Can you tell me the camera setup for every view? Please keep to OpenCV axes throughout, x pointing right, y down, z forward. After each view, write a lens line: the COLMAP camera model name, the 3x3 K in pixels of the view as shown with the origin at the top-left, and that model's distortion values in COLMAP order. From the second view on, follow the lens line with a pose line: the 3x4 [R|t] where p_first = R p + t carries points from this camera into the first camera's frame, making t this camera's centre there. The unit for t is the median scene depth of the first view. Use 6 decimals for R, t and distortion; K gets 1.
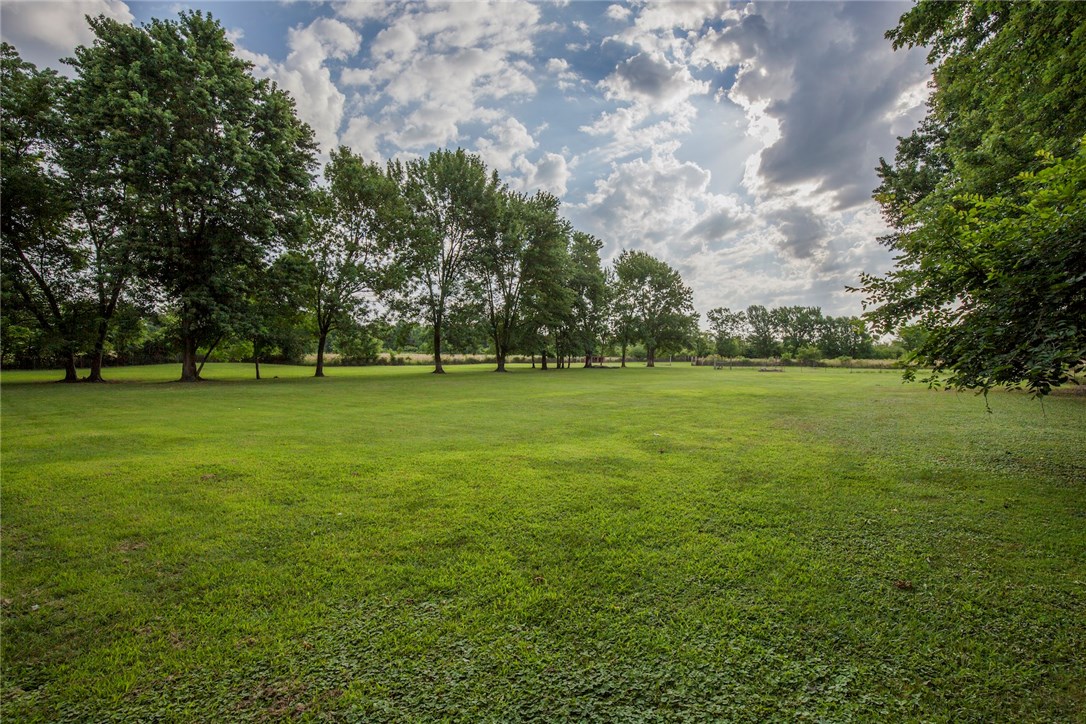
lens RADIAL K [[499.0, 0, 559.2], [0, 499.0, 380.8], [0, 0, 1]] dist [-0.026245, 0.002407]
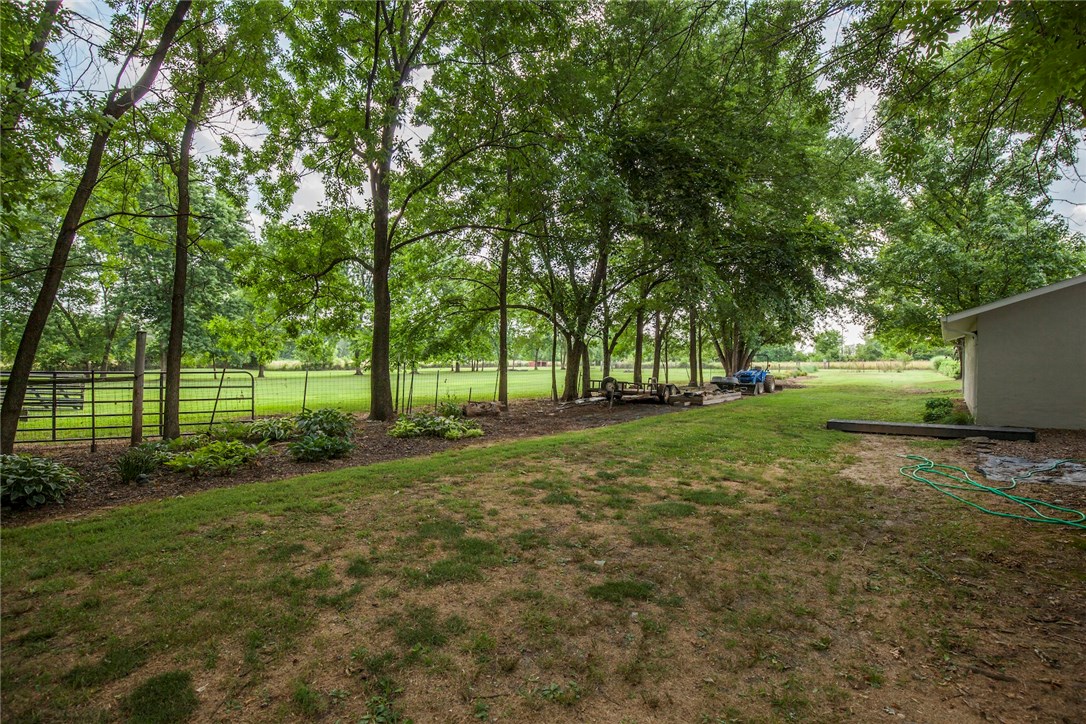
lens RADIAL K [[499.0, 0, 555.5], [0, 499.0, 379.9], [0, 0, 1]] dist [-0.026245, 0.002407]
pose [[0.999967, -0.006165, -0.005354, 0.103530], [0.006106, 0.999922, -0.010925, 0.005163], [0.005421, 0.010892, 0.999926, -0.113957]]
